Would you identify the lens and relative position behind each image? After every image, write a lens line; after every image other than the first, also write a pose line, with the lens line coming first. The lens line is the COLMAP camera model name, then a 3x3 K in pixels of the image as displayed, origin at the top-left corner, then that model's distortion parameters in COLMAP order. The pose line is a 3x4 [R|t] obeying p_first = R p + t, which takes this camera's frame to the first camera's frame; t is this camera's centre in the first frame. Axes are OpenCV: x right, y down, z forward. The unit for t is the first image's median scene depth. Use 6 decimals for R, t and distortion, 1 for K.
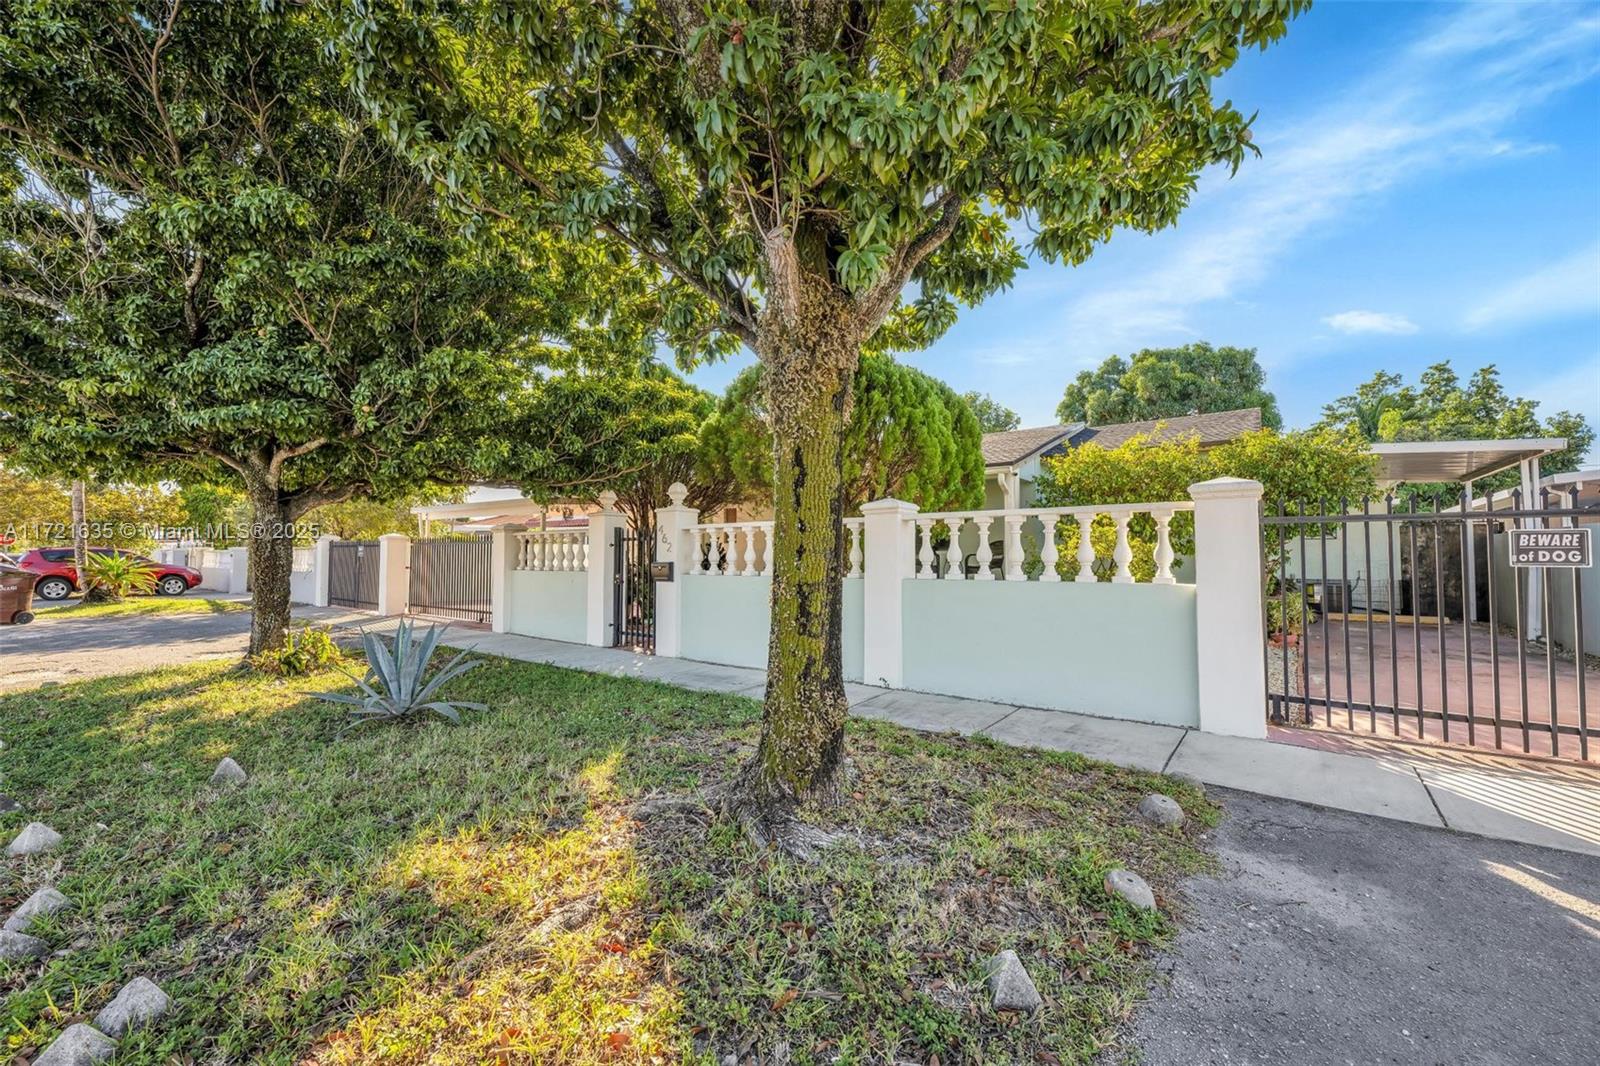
lens RADIAL K [[648.6, 0, 809.9], [0, 648.6, 532.3], [0, 0, 1]] dist [-0.001680, -0.000234]
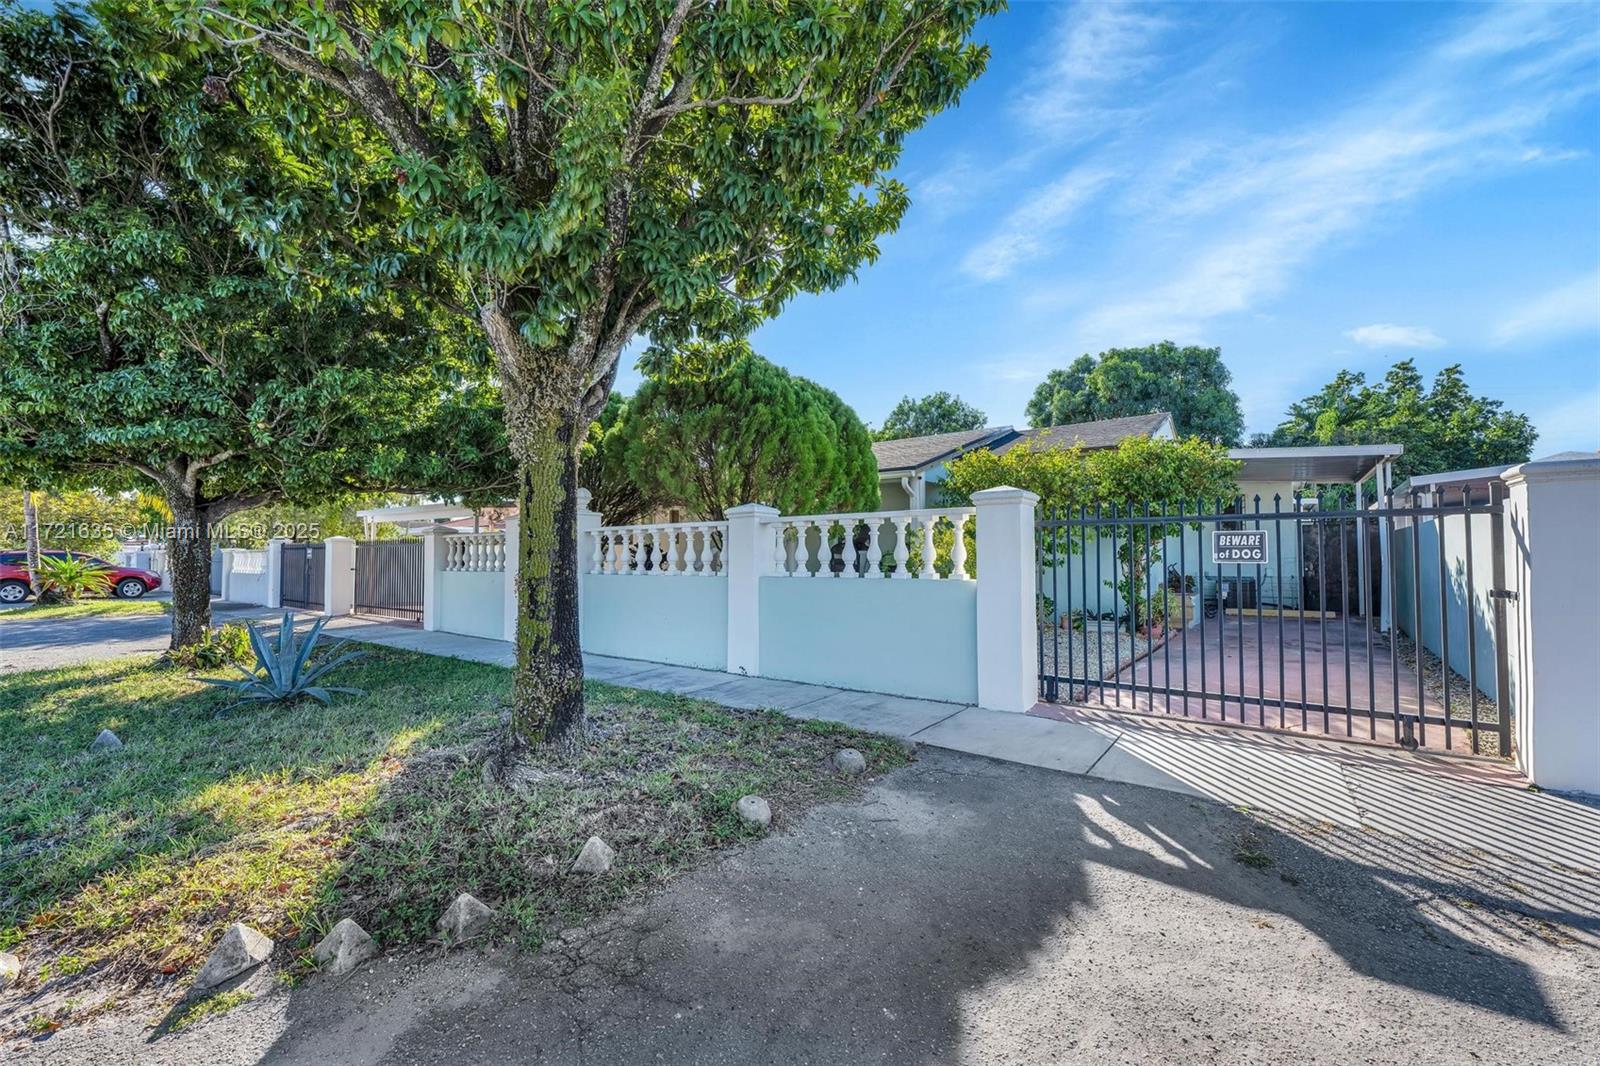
lens RADIAL K [[648.6, 0, 786.2], [0, 648.6, 537.2], [0, 0, 1]] dist [-0.001680, -0.000234]
pose [[0.999961, -0.003953, 0.007892, 0.166256], [0.003895, 0.999966, 0.007322, -0.002877], [-0.007921, -0.007291, 0.999942, -0.093867]]
